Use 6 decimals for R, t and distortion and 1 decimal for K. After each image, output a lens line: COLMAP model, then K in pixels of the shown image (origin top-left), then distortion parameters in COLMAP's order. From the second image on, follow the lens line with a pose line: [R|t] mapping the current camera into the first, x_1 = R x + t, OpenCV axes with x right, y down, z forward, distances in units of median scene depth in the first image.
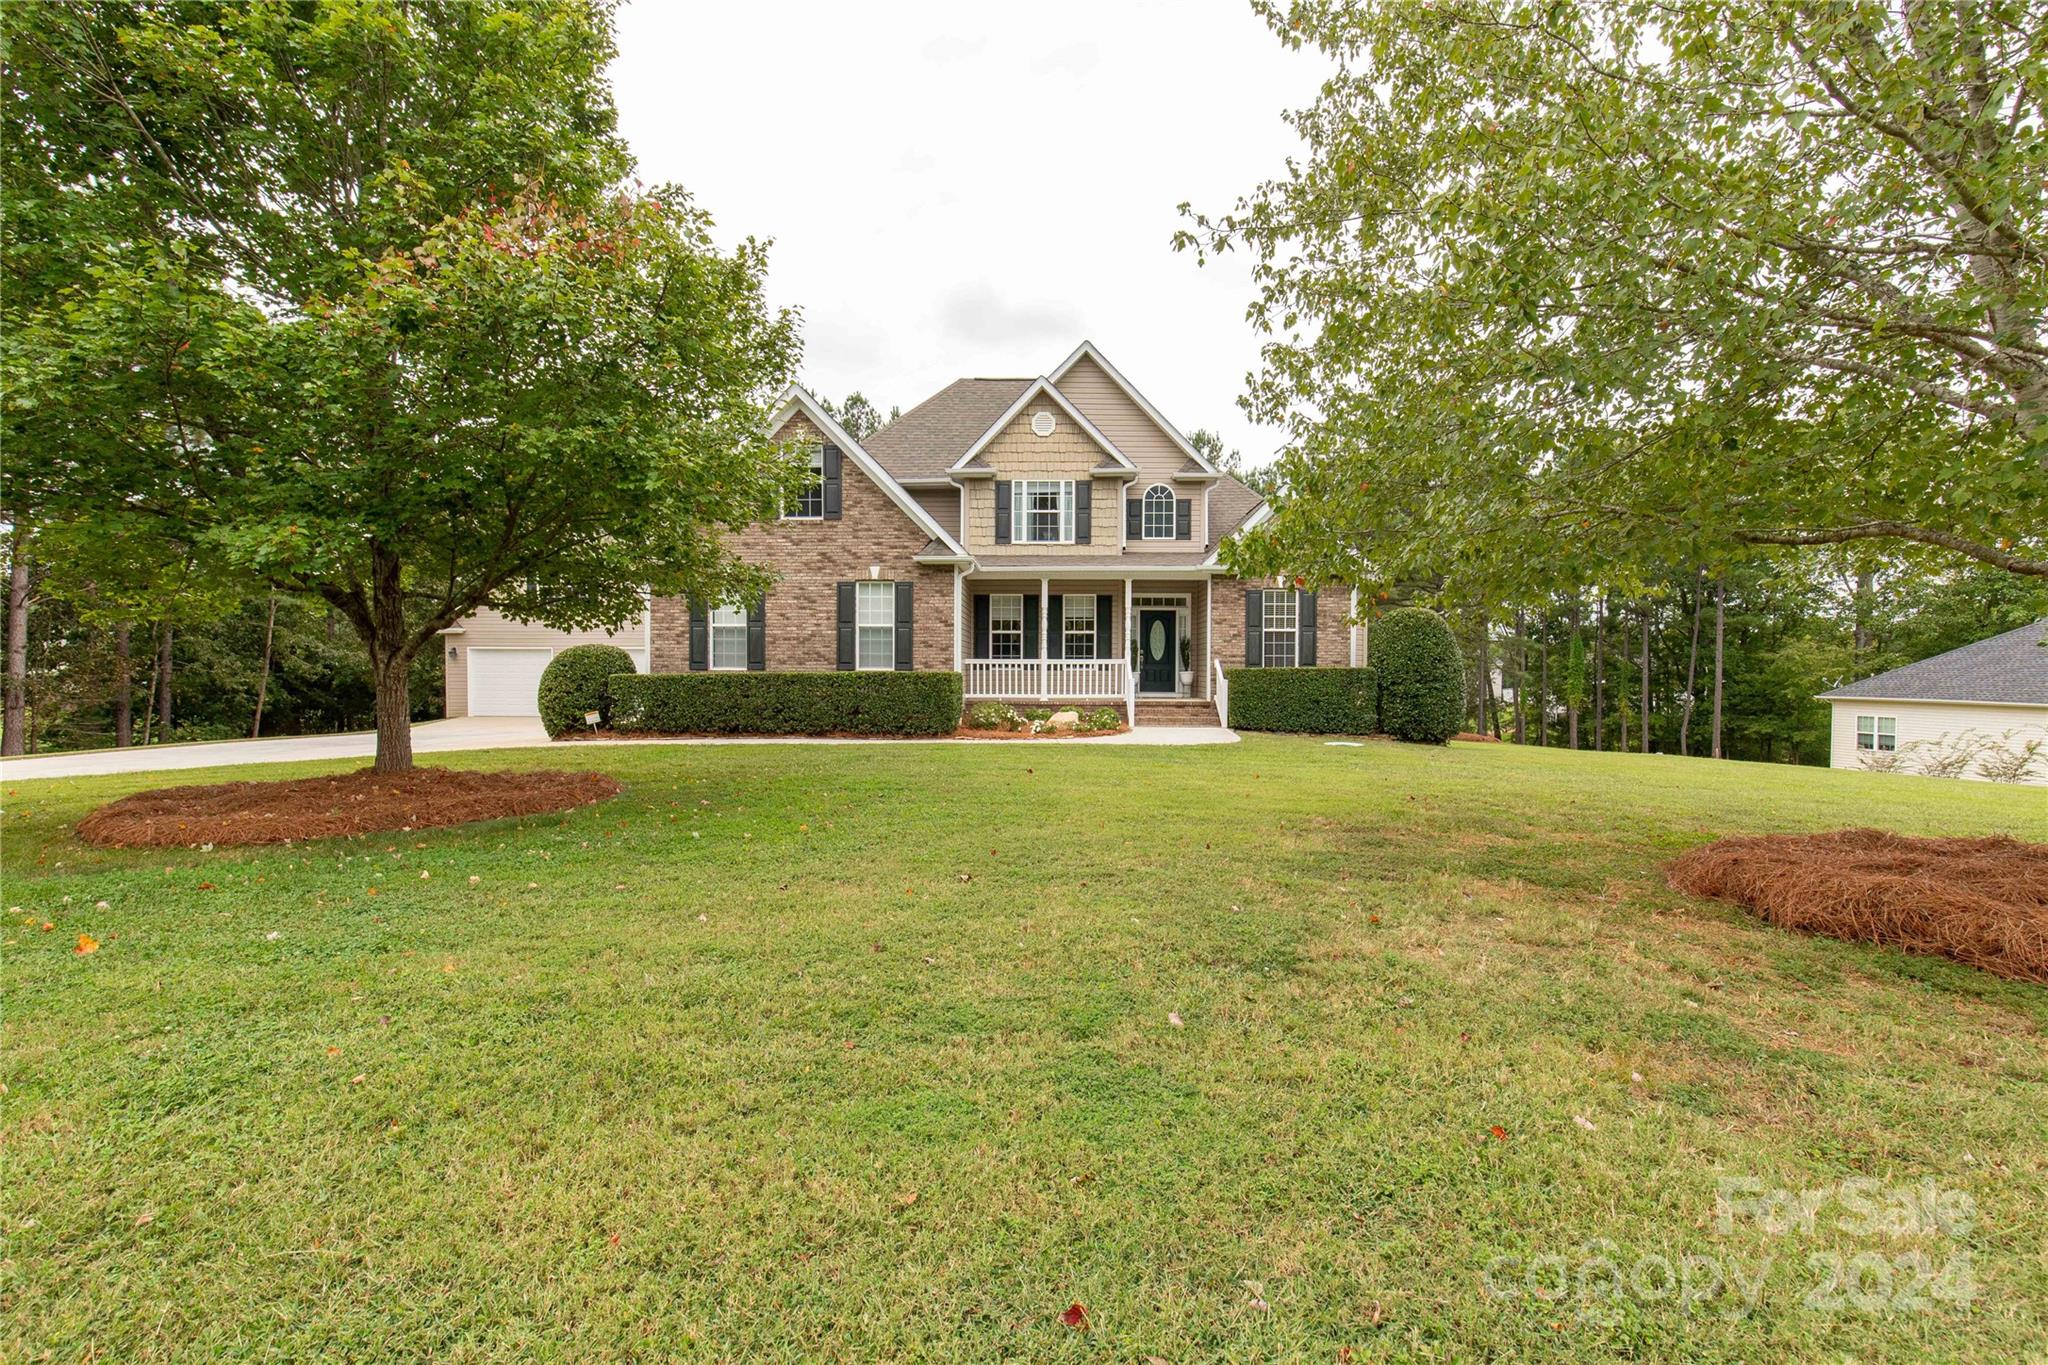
lens RADIAL K [[918.9, 0, 1024.0], [0, 918.9, 682.5], [0, 0, 1]] dist [-0.000158, 0.000757]
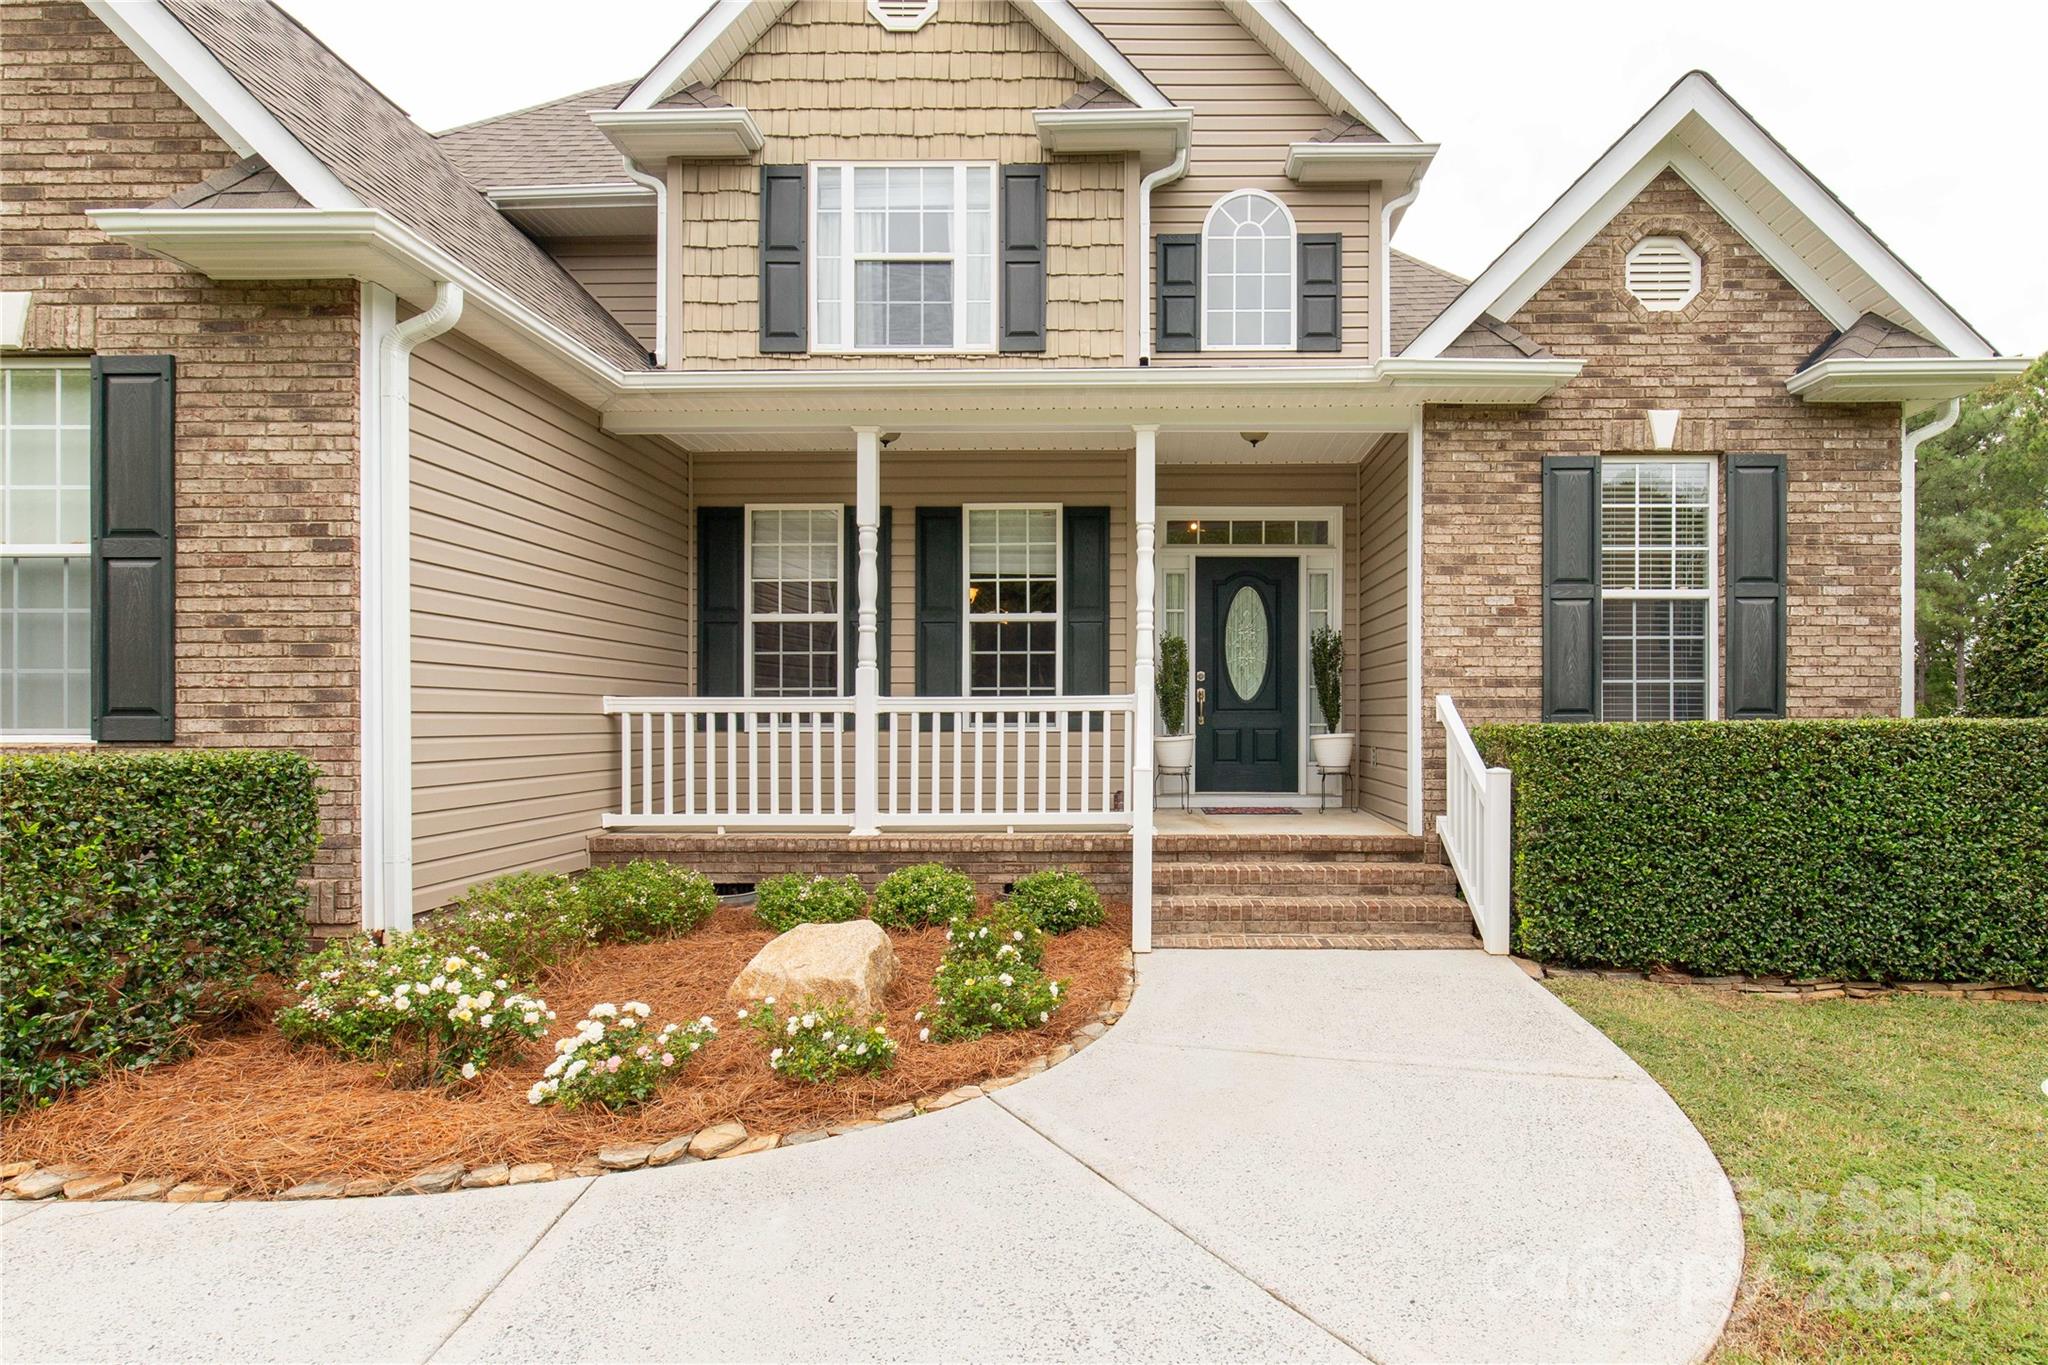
lens RADIAL K [[1037.8, 0, 1131.3], [0, 1037.8, 715.1], [0, 0, 1]] dist [0.000158, 0.000392]
pose [[0.999762, -0.004340, 0.021377, 0.096562], [0.004715, 0.999836, -0.017510, -0.012308], [-0.021297, 0.017607, 0.999618, 0.631066]]
